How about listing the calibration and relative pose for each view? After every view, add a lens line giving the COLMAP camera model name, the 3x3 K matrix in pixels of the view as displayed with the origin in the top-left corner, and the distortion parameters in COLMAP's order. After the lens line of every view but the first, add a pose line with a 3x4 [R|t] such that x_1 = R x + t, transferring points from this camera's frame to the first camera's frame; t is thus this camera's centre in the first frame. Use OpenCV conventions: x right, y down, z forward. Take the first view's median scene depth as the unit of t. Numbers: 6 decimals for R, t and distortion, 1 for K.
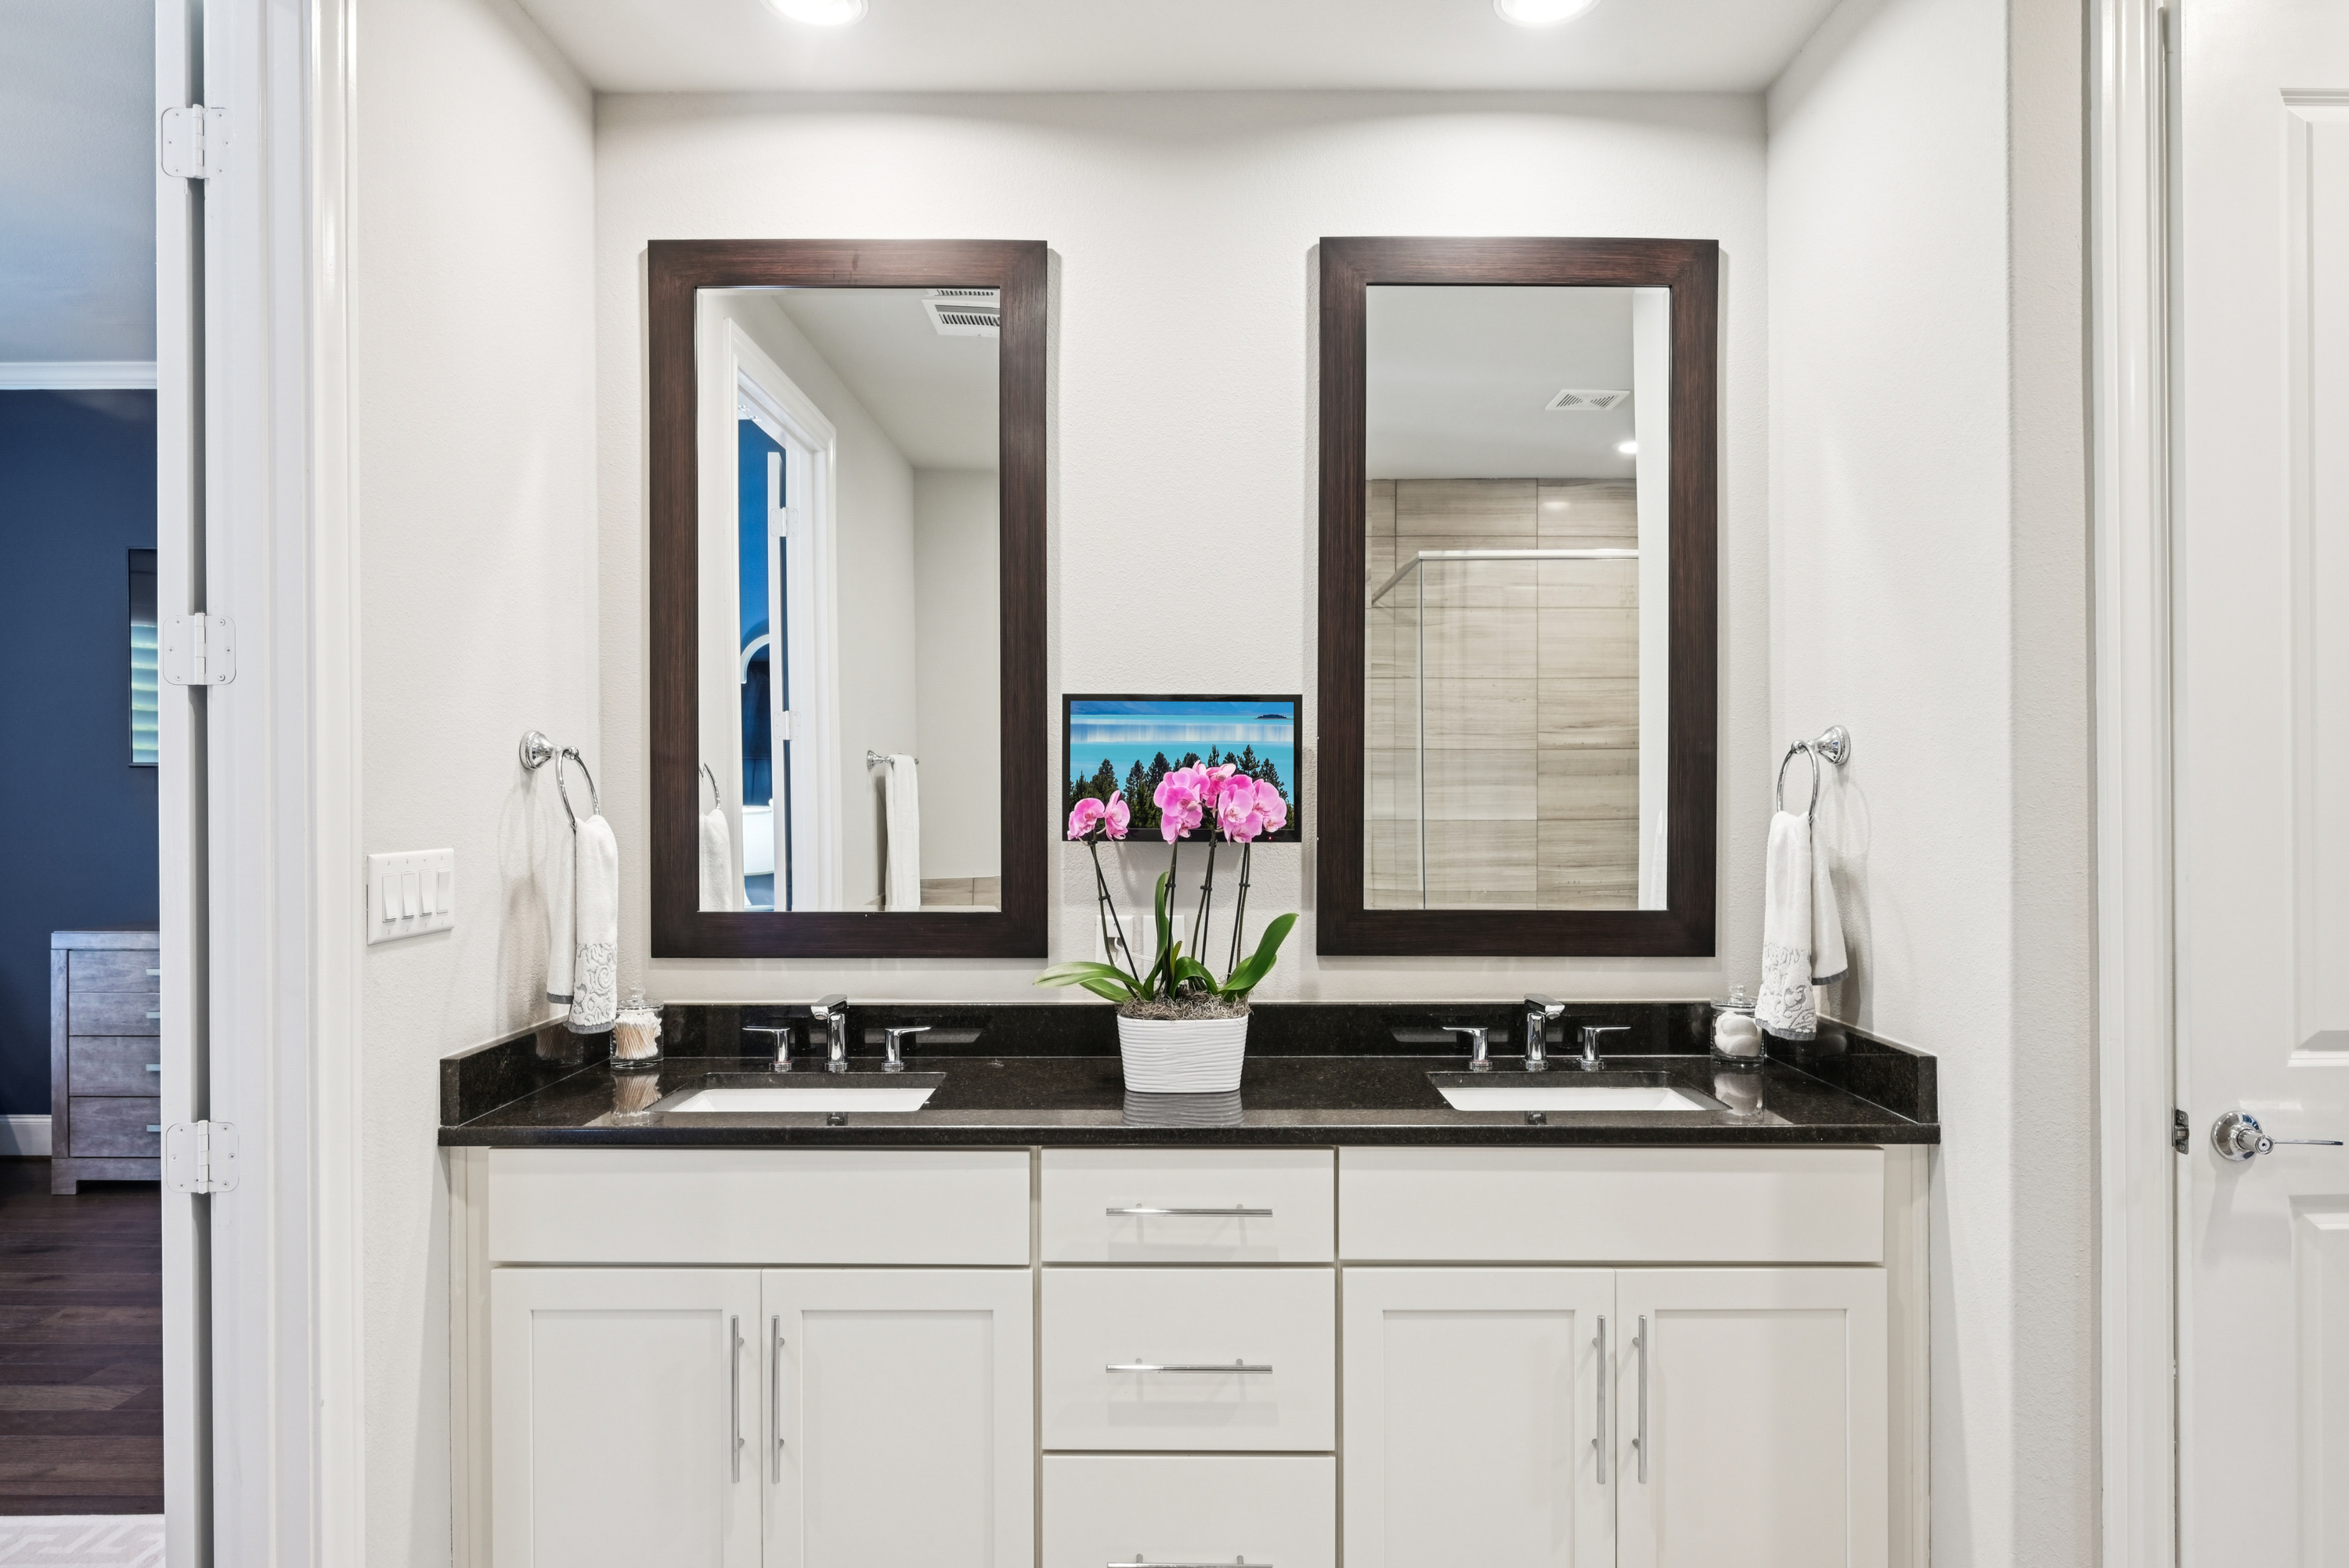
lens RADIAL K [[1359.8, 0, 1168.6], [0, 1359.8, 797.6], [0, 0, 1]] dist [-0.002486, 0.003425]
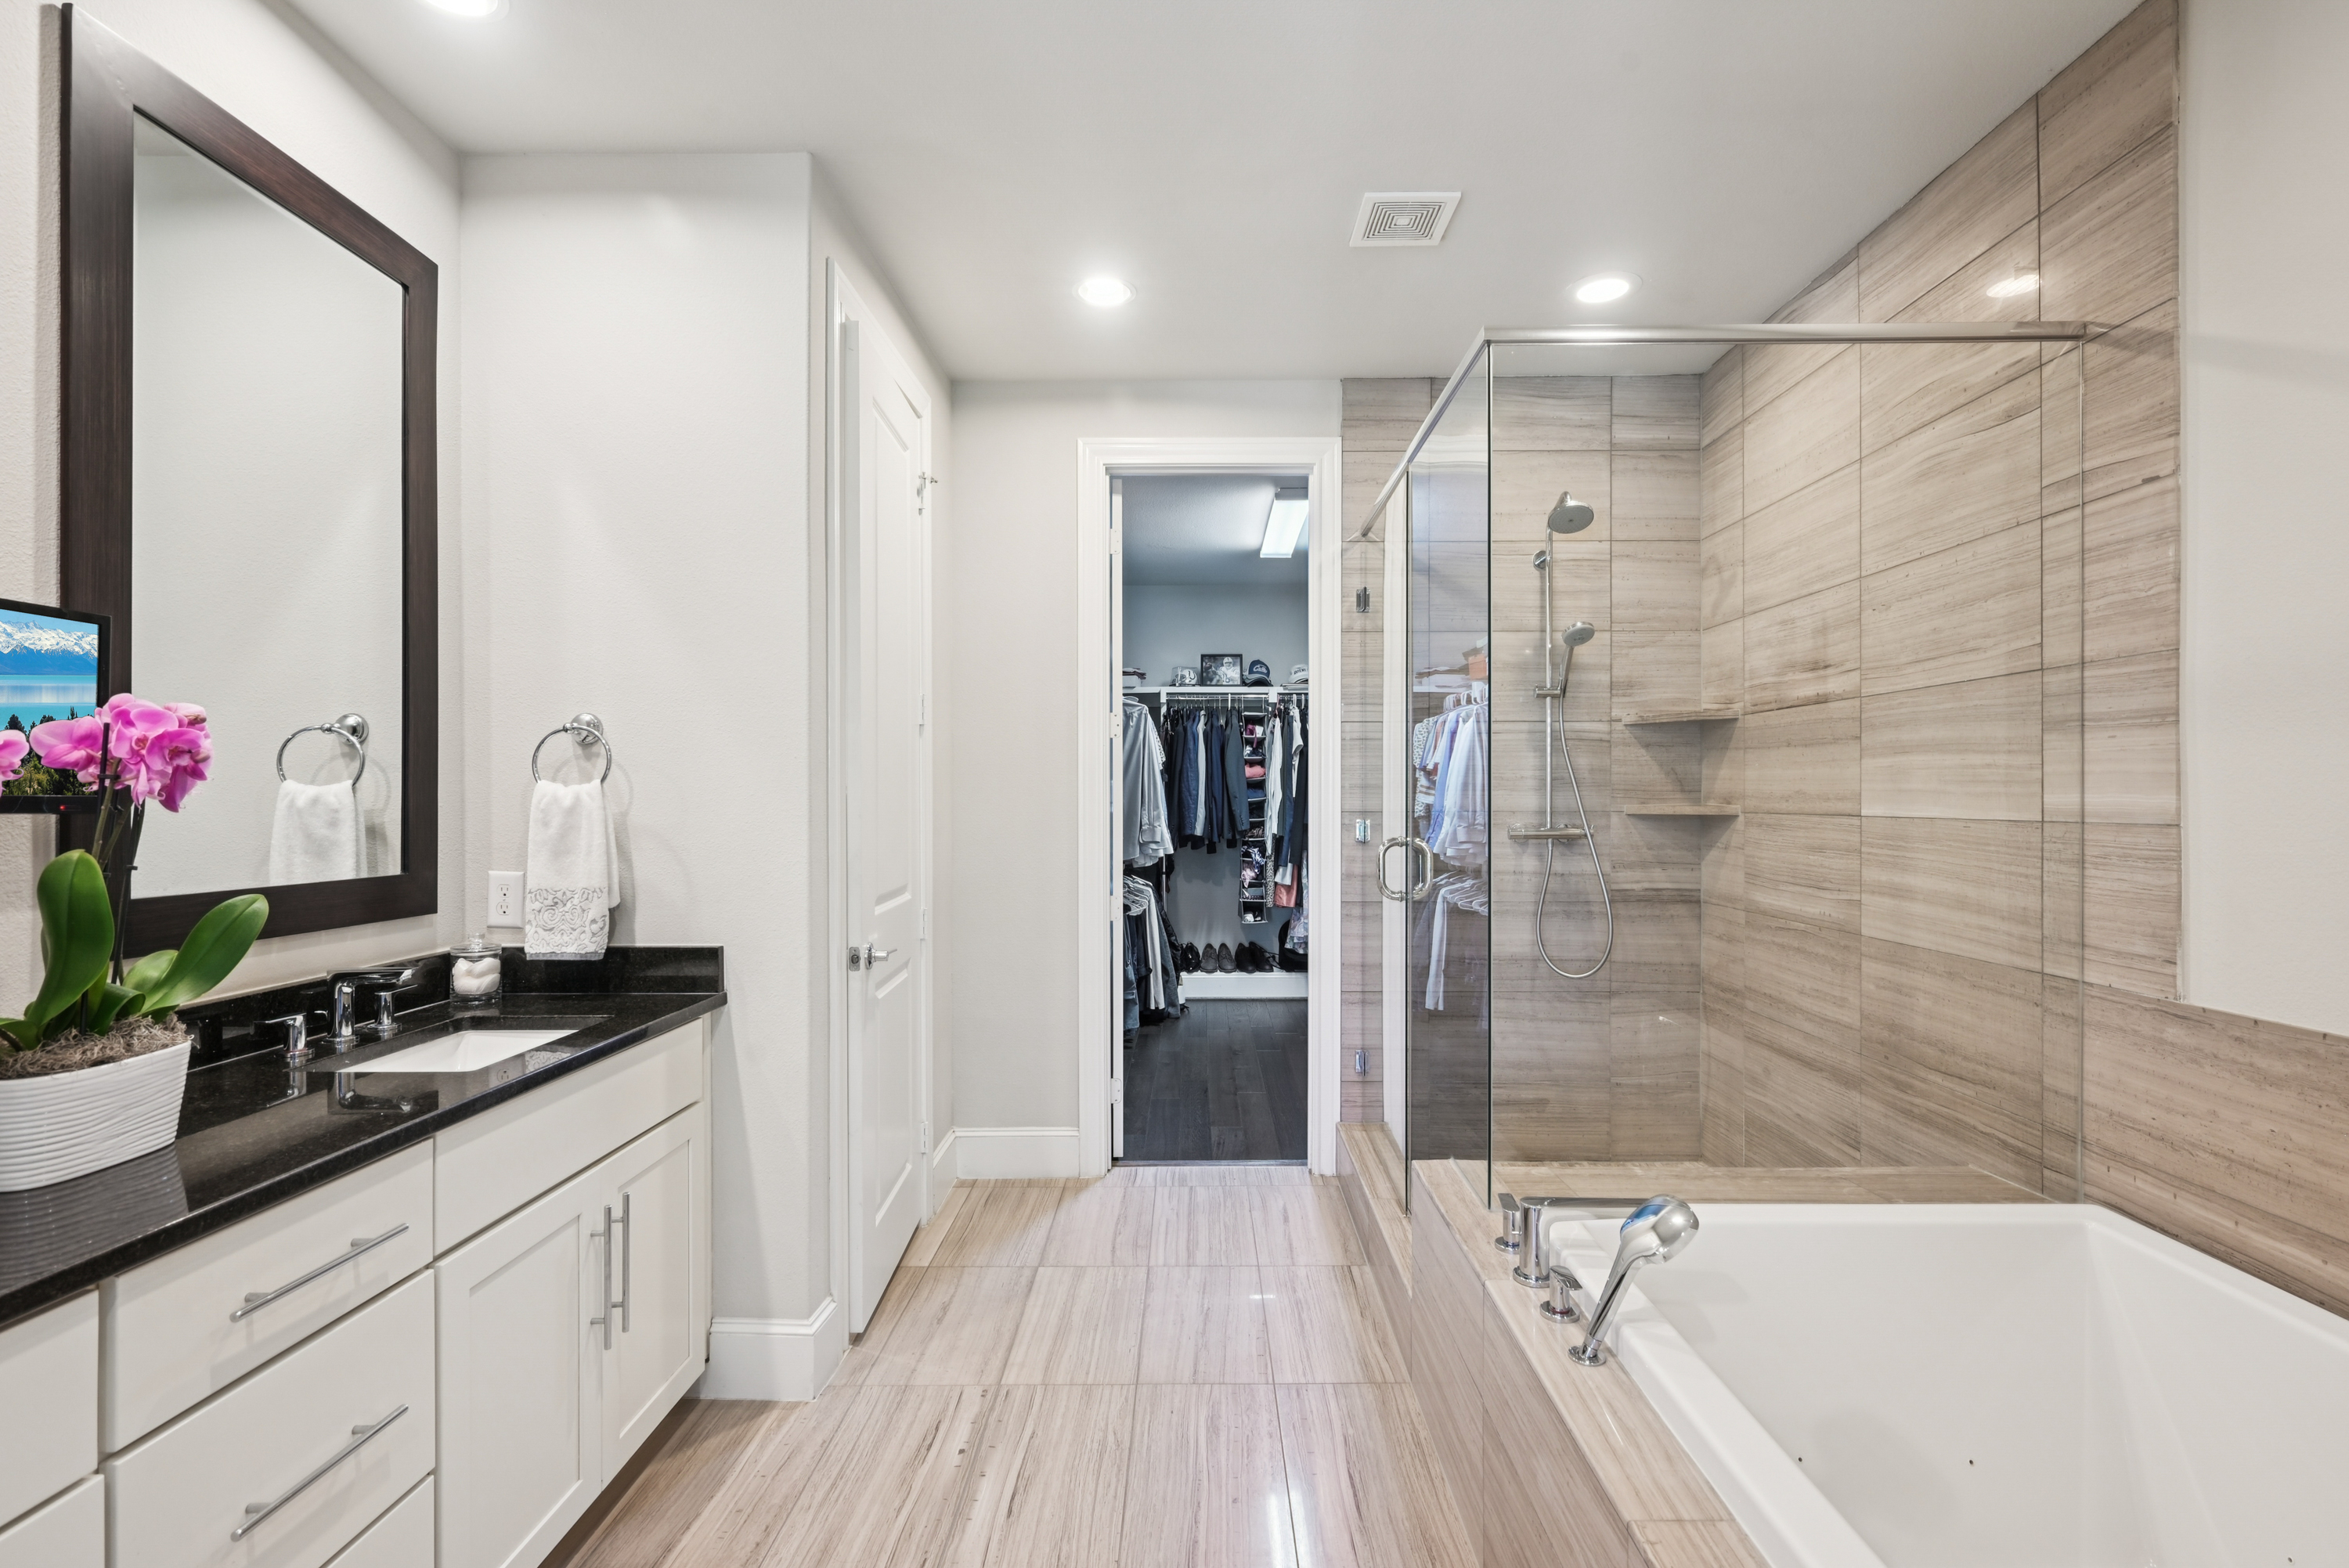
lens RADIAL K [[1111.9, 0, 1172.1], [0, 1111.9, 796.2], [0, 0, 1]] dist [-0.000883, 0.001485]
pose [[0.010291, 0.001989, 0.999945, -0.526810], [0.003896, 0.999990, -0.002029, 0.028111], [-0.999939, 0.003917, 0.010283, 0.420515]]
